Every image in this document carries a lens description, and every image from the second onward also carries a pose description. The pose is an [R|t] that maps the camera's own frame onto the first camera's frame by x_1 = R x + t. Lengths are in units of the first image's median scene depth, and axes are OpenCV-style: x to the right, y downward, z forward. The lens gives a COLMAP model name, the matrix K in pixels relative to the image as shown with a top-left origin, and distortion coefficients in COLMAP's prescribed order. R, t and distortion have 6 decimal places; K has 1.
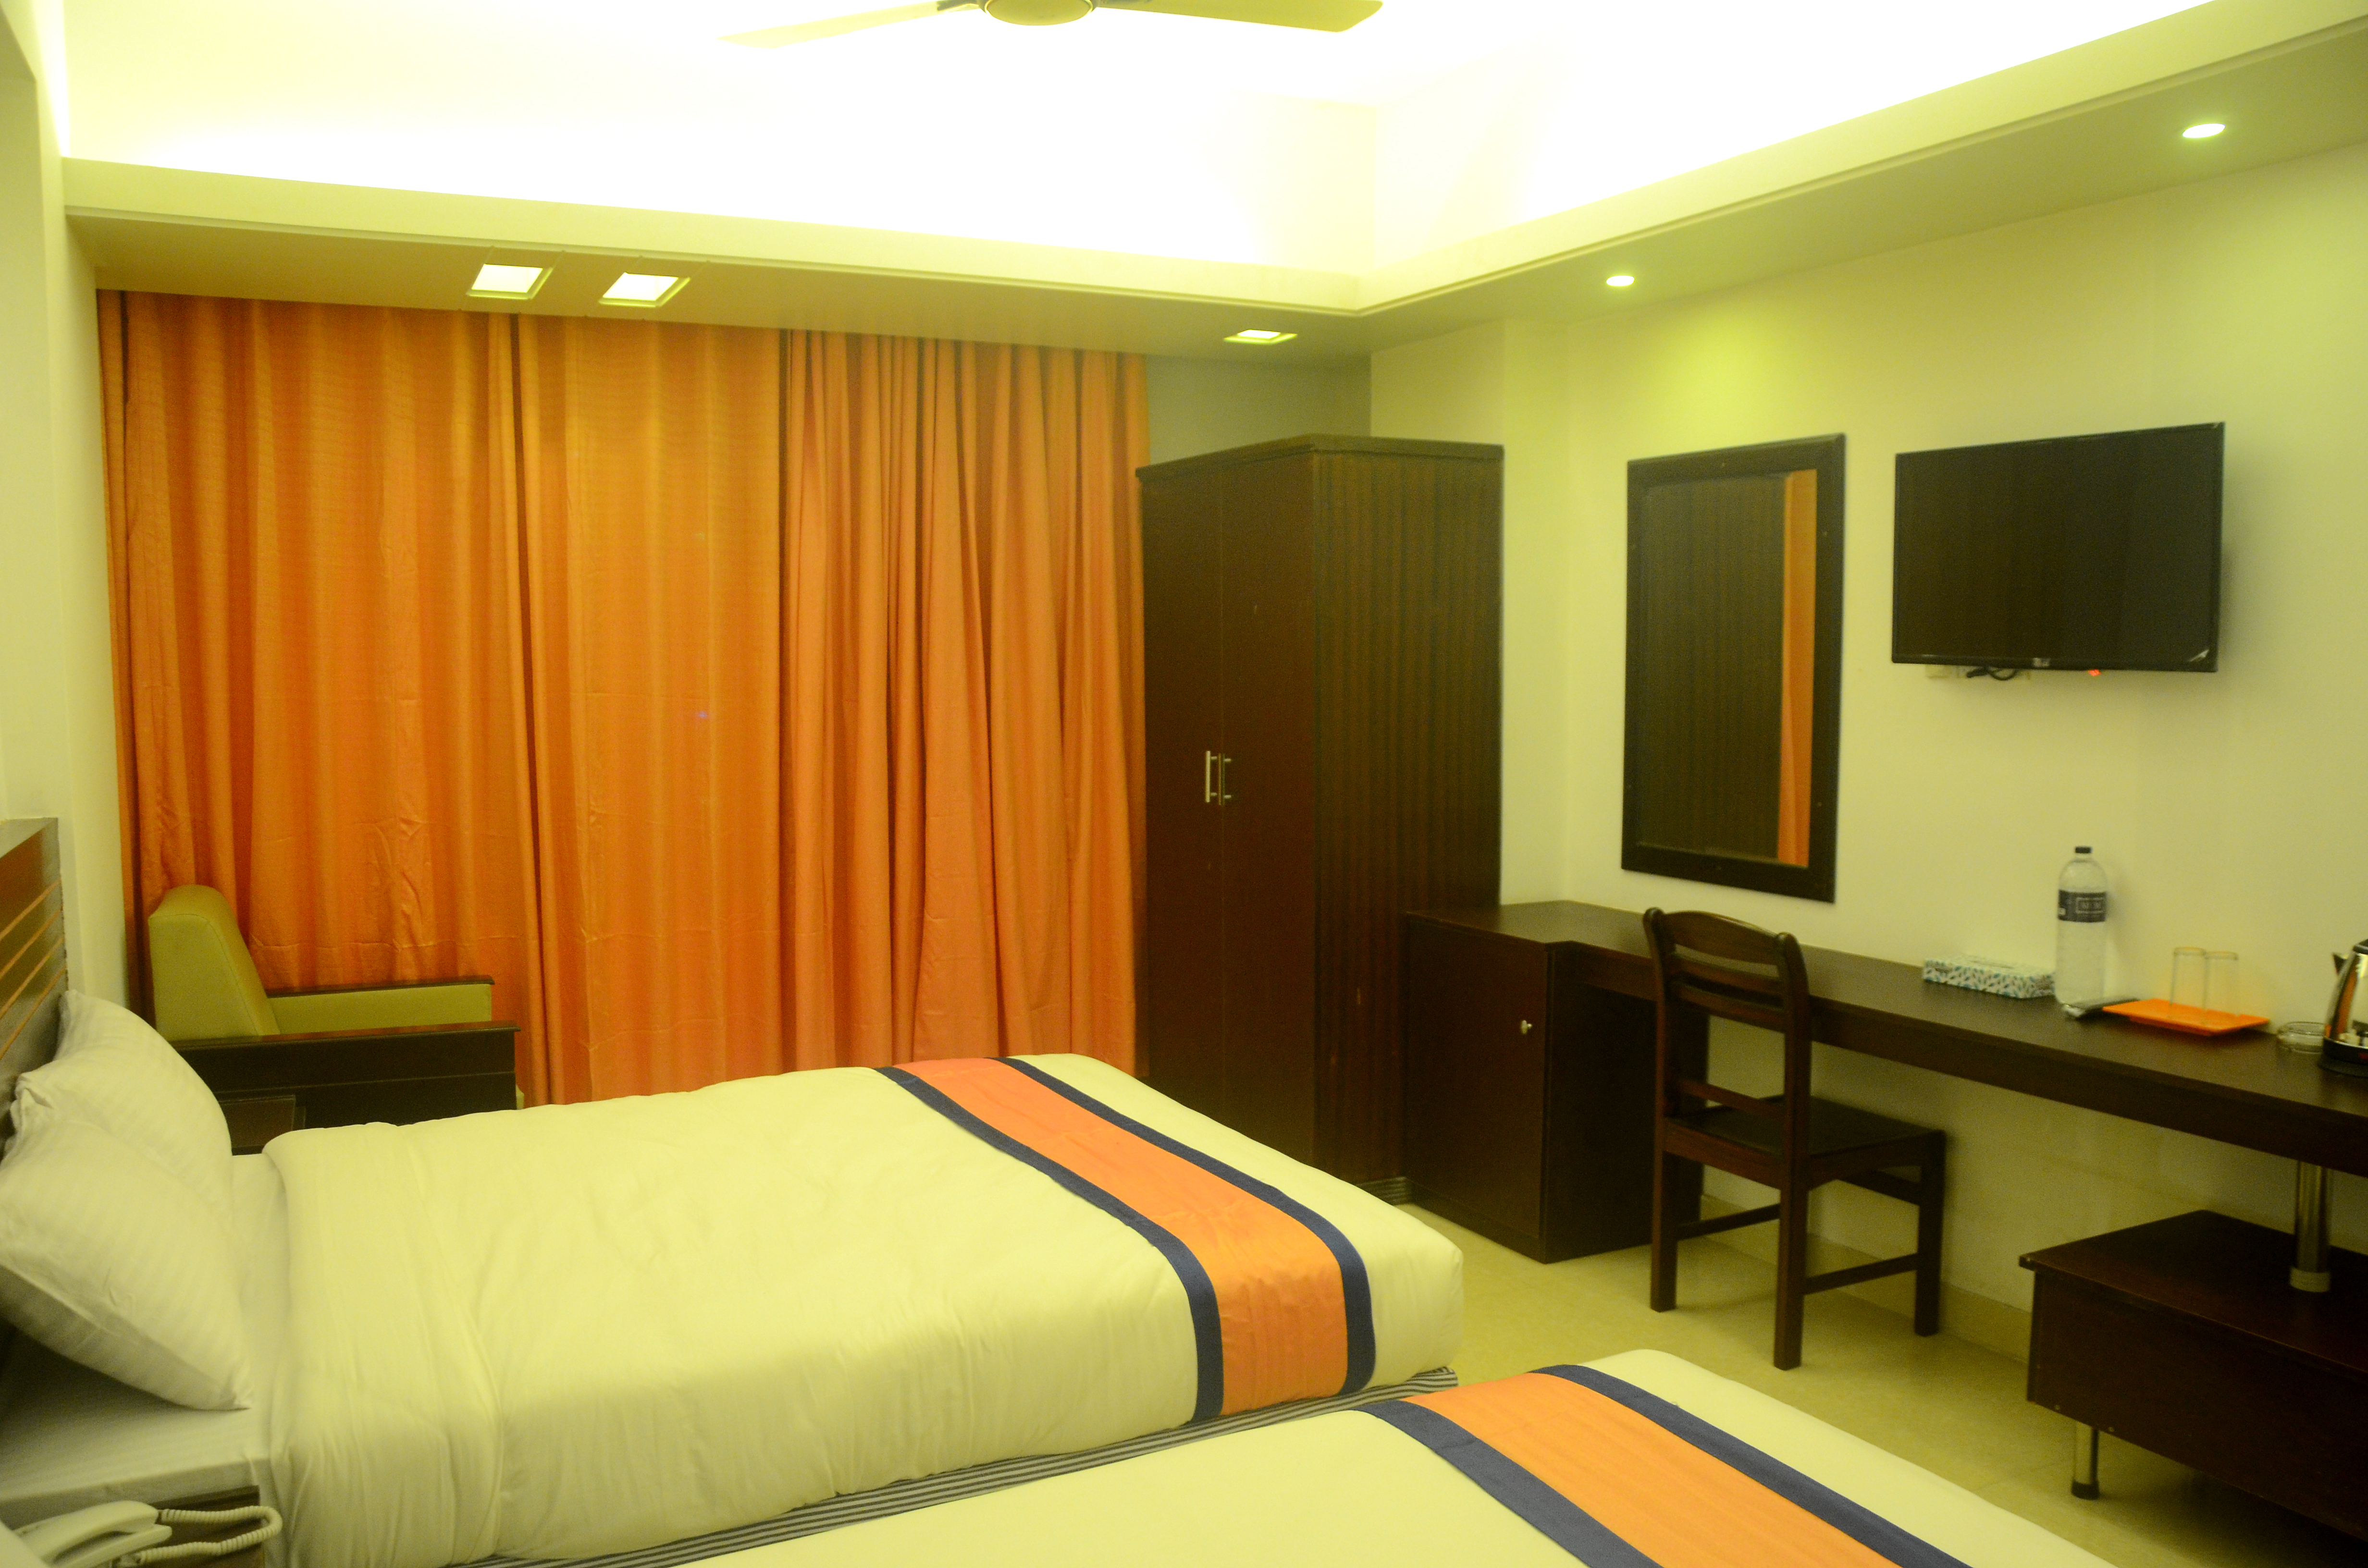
lens RADIAL K [[1845.9, 0, 1184.0], [0, 1845.9, 784.0], [0, 0, 1]] dist [-0.089876, -0.003237]
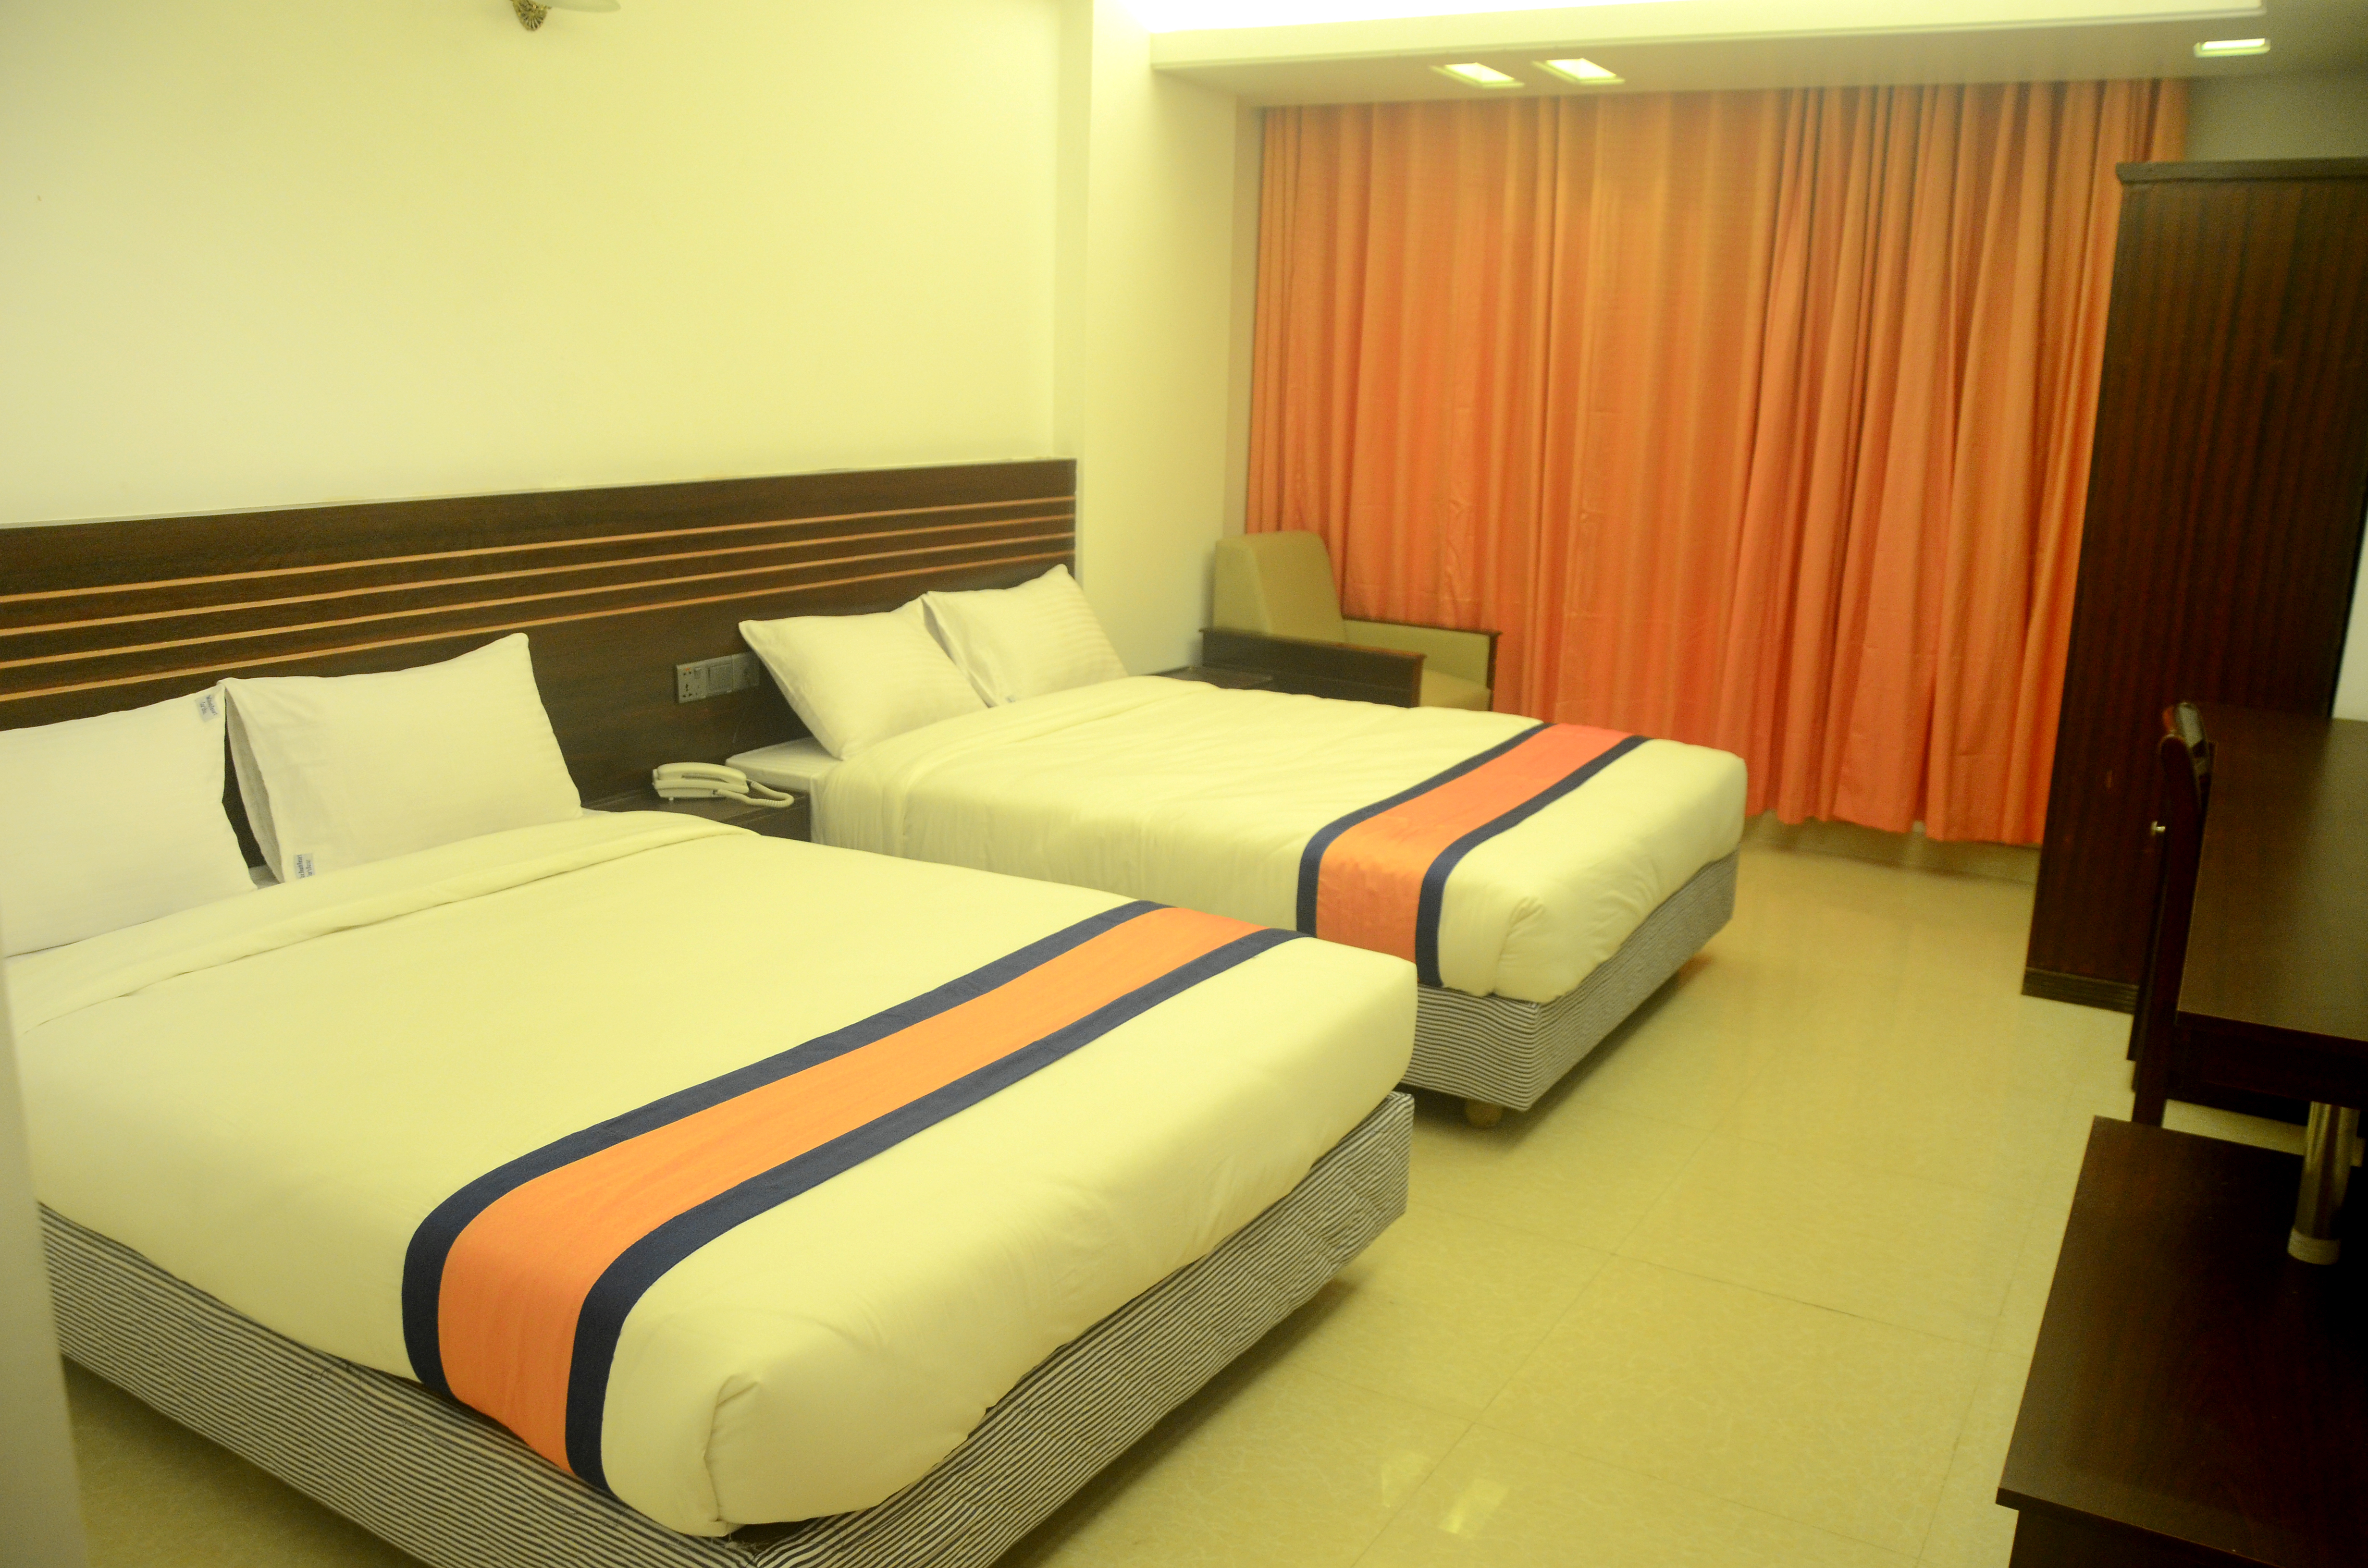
lens RADIAL K [[1836.9, 0, 1184.0], [0, 1836.9, 784.0], [0, 0, 1]] dist [-0.169750, 0.098302]
pose [[0.536593, 0.200516, -0.819672, 0.575841], [-0.092624, 0.979484, 0.178975, 0.002276], [0.838743, -0.020115, 0.544156, 0.127624]]
